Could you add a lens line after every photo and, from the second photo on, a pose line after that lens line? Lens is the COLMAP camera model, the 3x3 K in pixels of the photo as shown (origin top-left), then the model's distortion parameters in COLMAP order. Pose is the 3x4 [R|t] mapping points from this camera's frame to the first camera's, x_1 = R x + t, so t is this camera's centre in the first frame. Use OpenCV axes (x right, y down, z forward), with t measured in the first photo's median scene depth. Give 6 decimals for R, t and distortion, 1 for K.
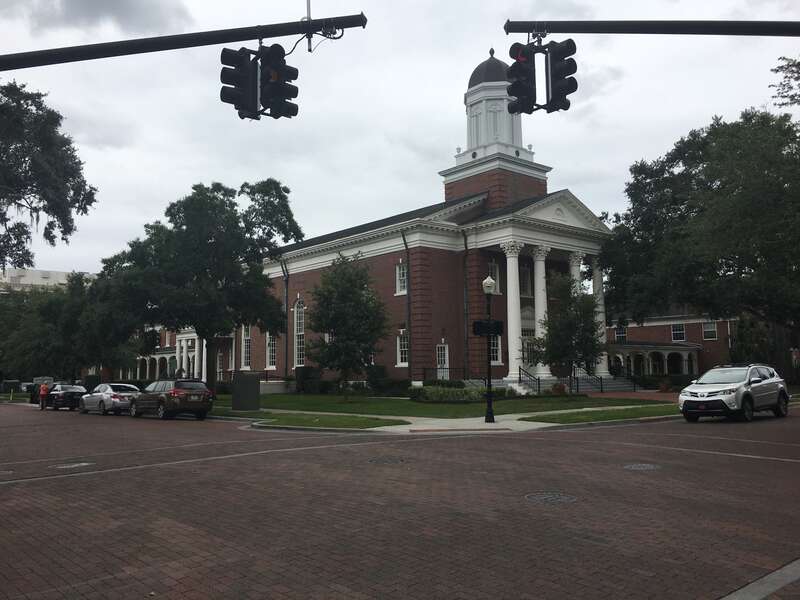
lens RADIAL K [[685.7, 0, 398.6], [0, 685.7, 312.5], [0, 0, 1]] dist [0.076634, -0.100027]
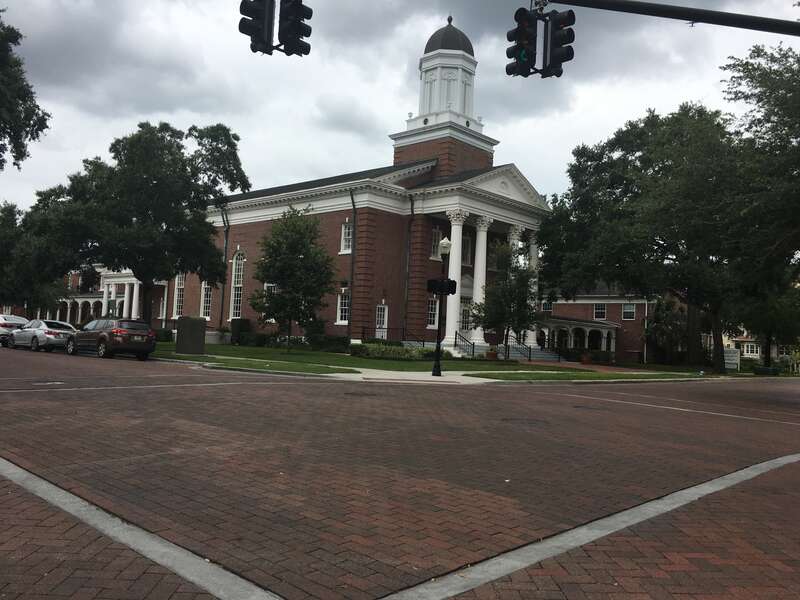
lens RADIAL K [[685.7, 0, 398.6], [0, 685.7, 312.5], [0, 0, 1]] dist [0.076634, -0.100027]
pose [[0.991722, 0.067891, 0.108991, -0.022920], [-0.073020, 0.996369, 0.043778, 0.010548], [-0.105623, -0.051374, 0.993078, -0.015971]]
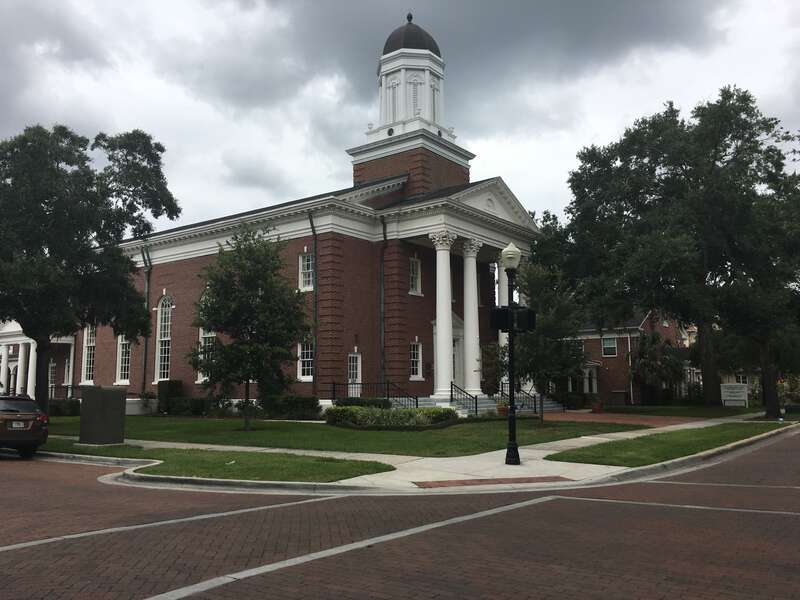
lens RADIAL K [[687.2, 0, 394.5], [0, 687.2, 311.6], [0, 0, 1]] dist [0.082648, -0.107112]
pose [[0.978190, 0.030757, 0.205425, -0.058803], [-0.025298, 0.999255, -0.029148, 0.018687], [-0.206168, 0.023315, 0.978239, 0.191622]]
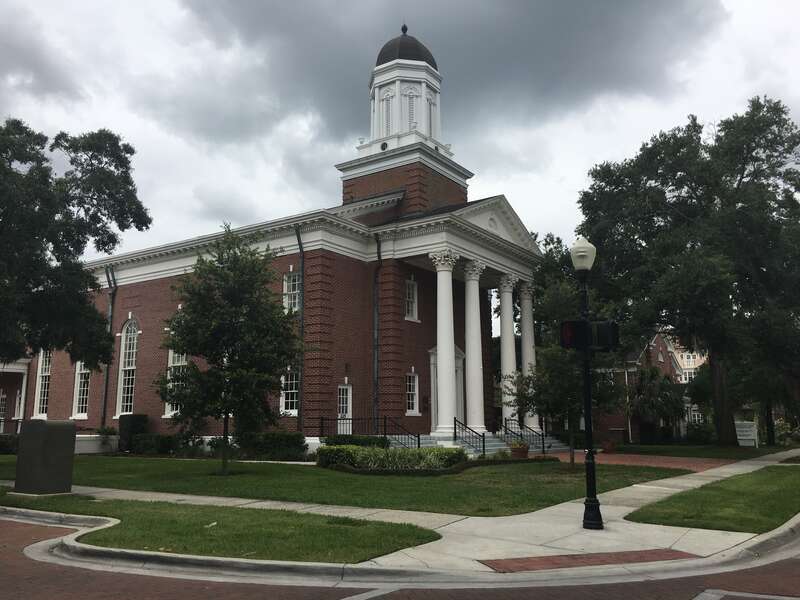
lens RADIAL K [[685.7, 0, 398.6], [0, 685.7, 312.5], [0, 0, 1]] dist [0.076634, -0.100027]
pose [[0.966774, 0.053559, 0.249960, -0.066736], [-0.034294, 0.996140, -0.080804, 0.026010], [-0.253323, 0.069547, 0.964879, 0.278092]]
